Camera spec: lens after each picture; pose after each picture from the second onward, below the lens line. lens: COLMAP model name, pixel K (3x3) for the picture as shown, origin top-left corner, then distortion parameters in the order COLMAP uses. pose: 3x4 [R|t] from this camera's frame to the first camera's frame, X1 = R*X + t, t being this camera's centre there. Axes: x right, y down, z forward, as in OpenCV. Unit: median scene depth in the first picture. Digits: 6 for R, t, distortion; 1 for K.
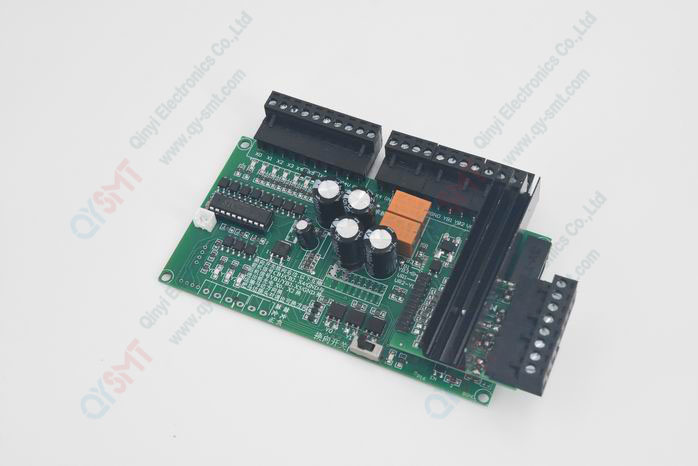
lens RADIAL K [[1016.8, 0, 349.0], [0, 1016.8, 233.0], [0, 0, 1]] dist [0.152193, 0.003079]
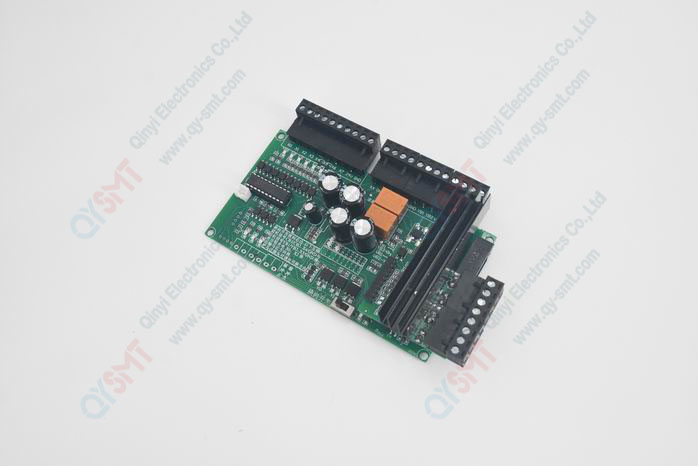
lens RADIAL K [[619.8, 0, 349.0], [0, 619.8, 233.0], [0, 0, 1]] dist [-0.002546, -0.000327]
pose [[0.988263, 0.112203, -0.103663, 0.093216], [-0.095858, 0.983866, 0.151062, -0.101050], [0.118940, -0.139352, 0.983074, 0.201162]]
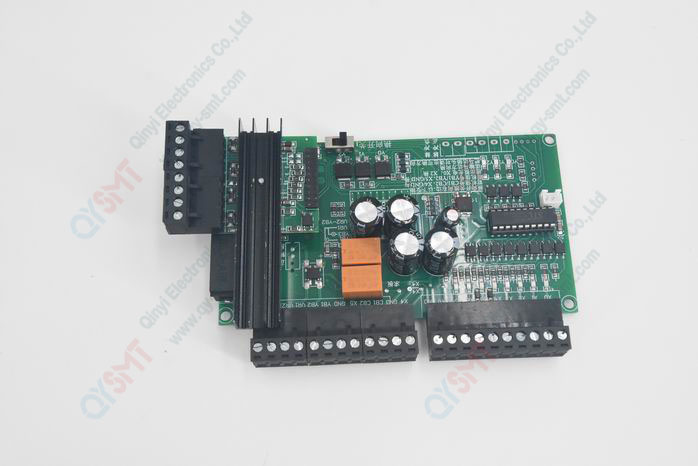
lens RADIAL K [[806.4, 0, 349.0], [0, 806.4, 233.0], [0, 0, 1]] dist [0.014904, 0.004937]
pose [[-0.899635, 0.429544, -0.078414, 0.110558], [-0.343537, -0.585452, 0.734321, -0.549255], [0.269515, 0.687559, 0.674258, 0.458529]]
